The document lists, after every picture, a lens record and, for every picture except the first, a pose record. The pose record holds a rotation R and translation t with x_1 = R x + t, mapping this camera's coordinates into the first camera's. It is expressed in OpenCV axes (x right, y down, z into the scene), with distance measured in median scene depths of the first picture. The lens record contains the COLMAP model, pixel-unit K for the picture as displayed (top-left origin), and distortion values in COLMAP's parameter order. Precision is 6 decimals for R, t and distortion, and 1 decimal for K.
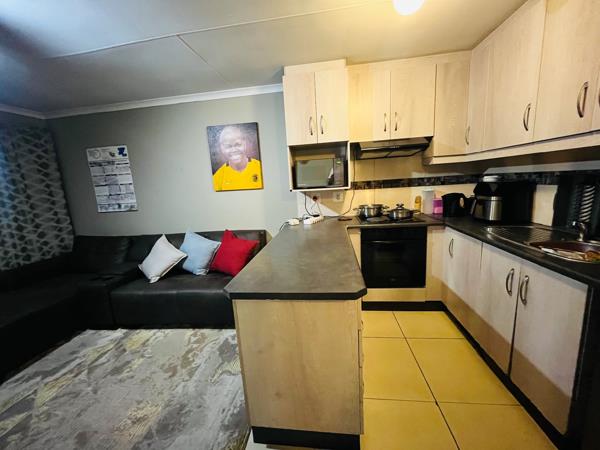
lens RADIAL K [[240.7, 0, 300.0], [0, 240.7, 225.0], [0, 0, 1]] dist [-0.001159, -0.000209]
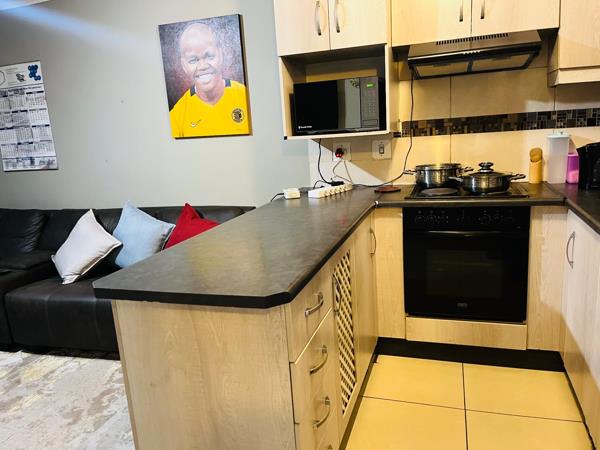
lens RADIAL K [[452.0, 0, 302.5], [0, 452.0, 228.8], [0, 0, 1]] dist [0.075398, -0.102566]
pose [[0.982540, 0.038968, -0.181925, 0.188817], [-0.029800, 0.998157, 0.052862, 0.013375], [0.183649, -0.046518, 0.981891, -0.048960]]
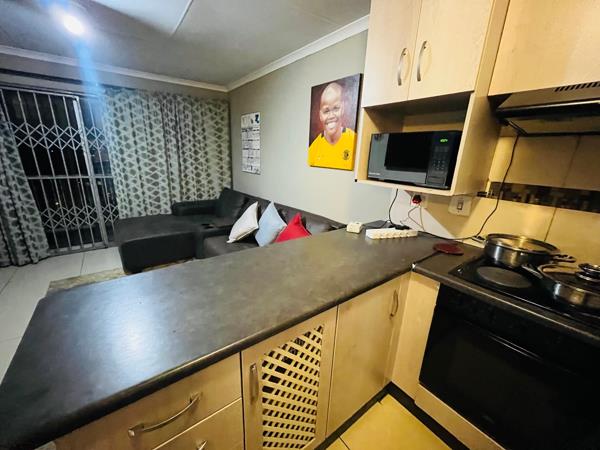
lens RADIAL K [[240.7, 0, 300.0], [0, 240.7, 225.0], [0, 0, 1]] dist [-0.001159, -0.000209]
pose [[0.693693, 0.287892, -0.660233, 0.297059], [-0.206483, 0.957659, 0.200636, -0.117081], [0.690040, -0.002853, 0.723766, 0.394439]]
